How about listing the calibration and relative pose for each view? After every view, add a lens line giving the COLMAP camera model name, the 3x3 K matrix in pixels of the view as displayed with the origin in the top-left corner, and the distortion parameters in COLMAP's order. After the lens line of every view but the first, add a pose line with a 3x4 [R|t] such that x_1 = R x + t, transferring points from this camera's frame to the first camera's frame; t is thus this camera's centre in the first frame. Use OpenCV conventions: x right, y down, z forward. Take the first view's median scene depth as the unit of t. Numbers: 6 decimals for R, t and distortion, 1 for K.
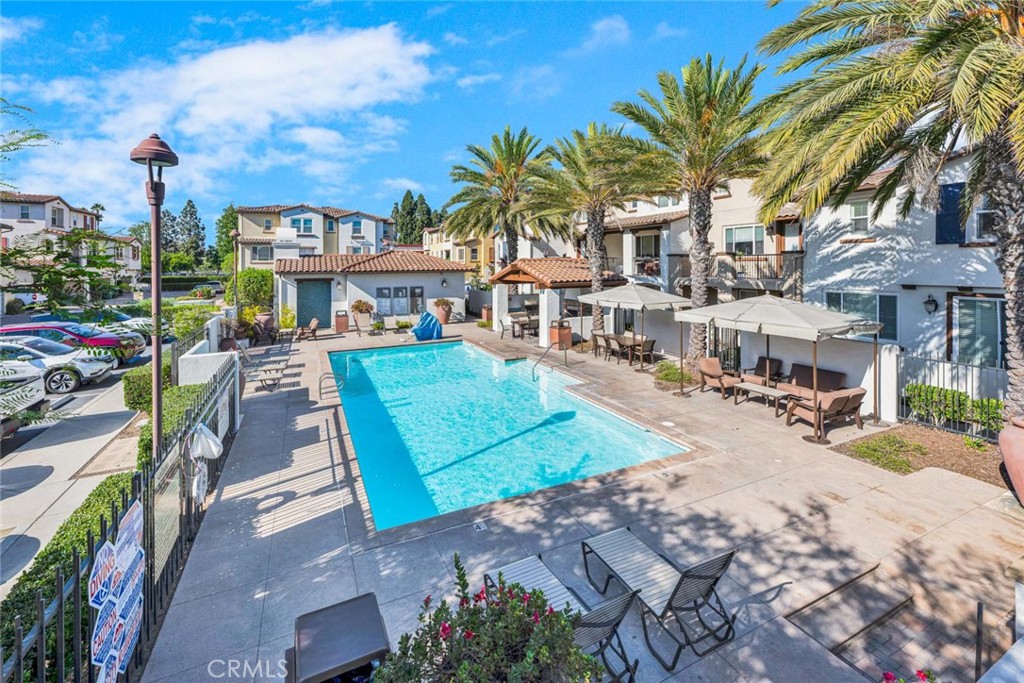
lens RADIAL K [[428.4, 0, 512.0], [0, 428.4, 341.5], [0, 0, 1]] dist [-0.000835, 0.000031]
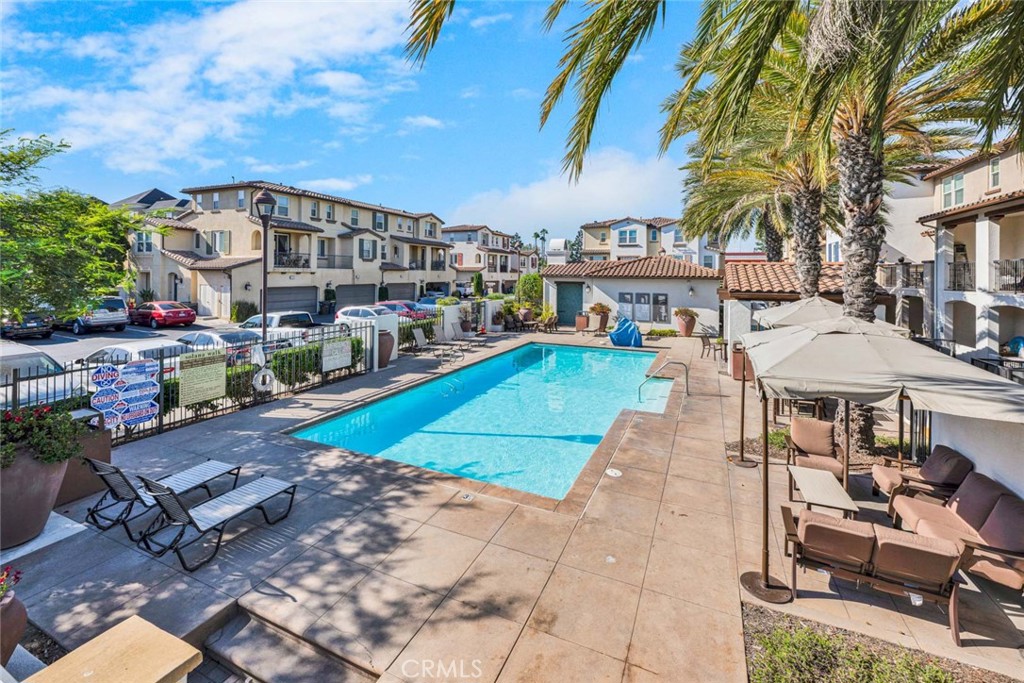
lens RADIAL K [[419.8, 0, 510.1], [0, 419.8, 354.9], [0, 0, 1]] dist [0.000655, 0.000025]
pose [[0.647088, 0.156950, -0.746086, 0.354439], [-0.149787, 0.985681, 0.077440, -0.019311], [0.747556, 0.061643, 0.661332, 0.168464]]
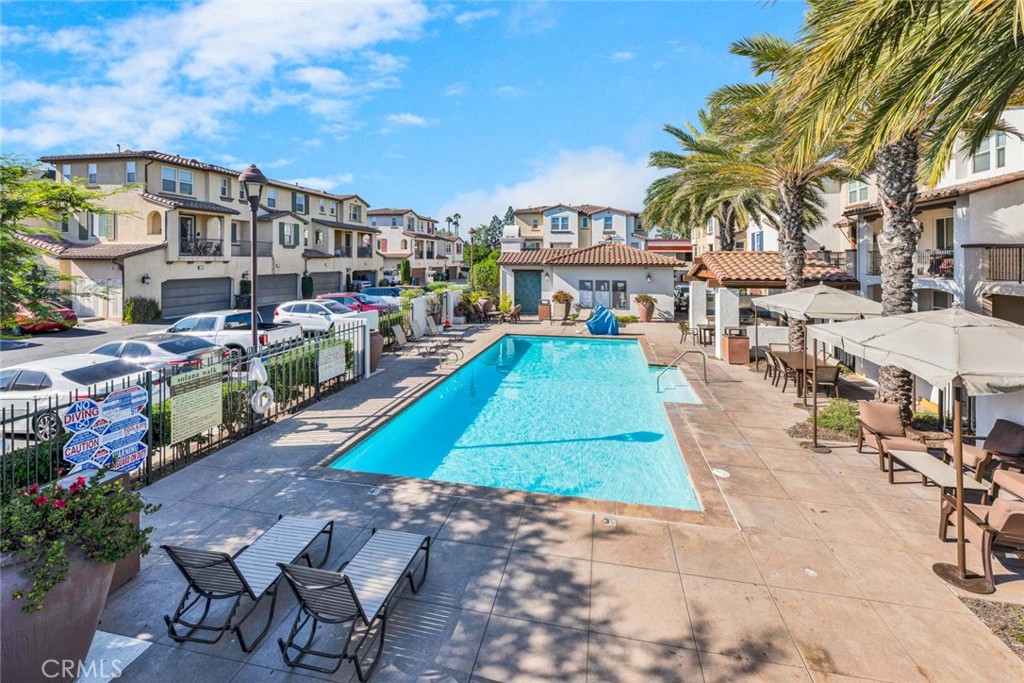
lens RADIAL K [[428.4, 0, 512.0], [0, 428.4, 341.5], [0, 0, 1]] dist [-0.000835, 0.000031]
pose [[0.796056, 0.123384, -0.592512, 0.224498], [-0.117711, 0.991868, 0.048397, -0.011124], [0.593665, 0.031219, 0.804106, 0.089441]]
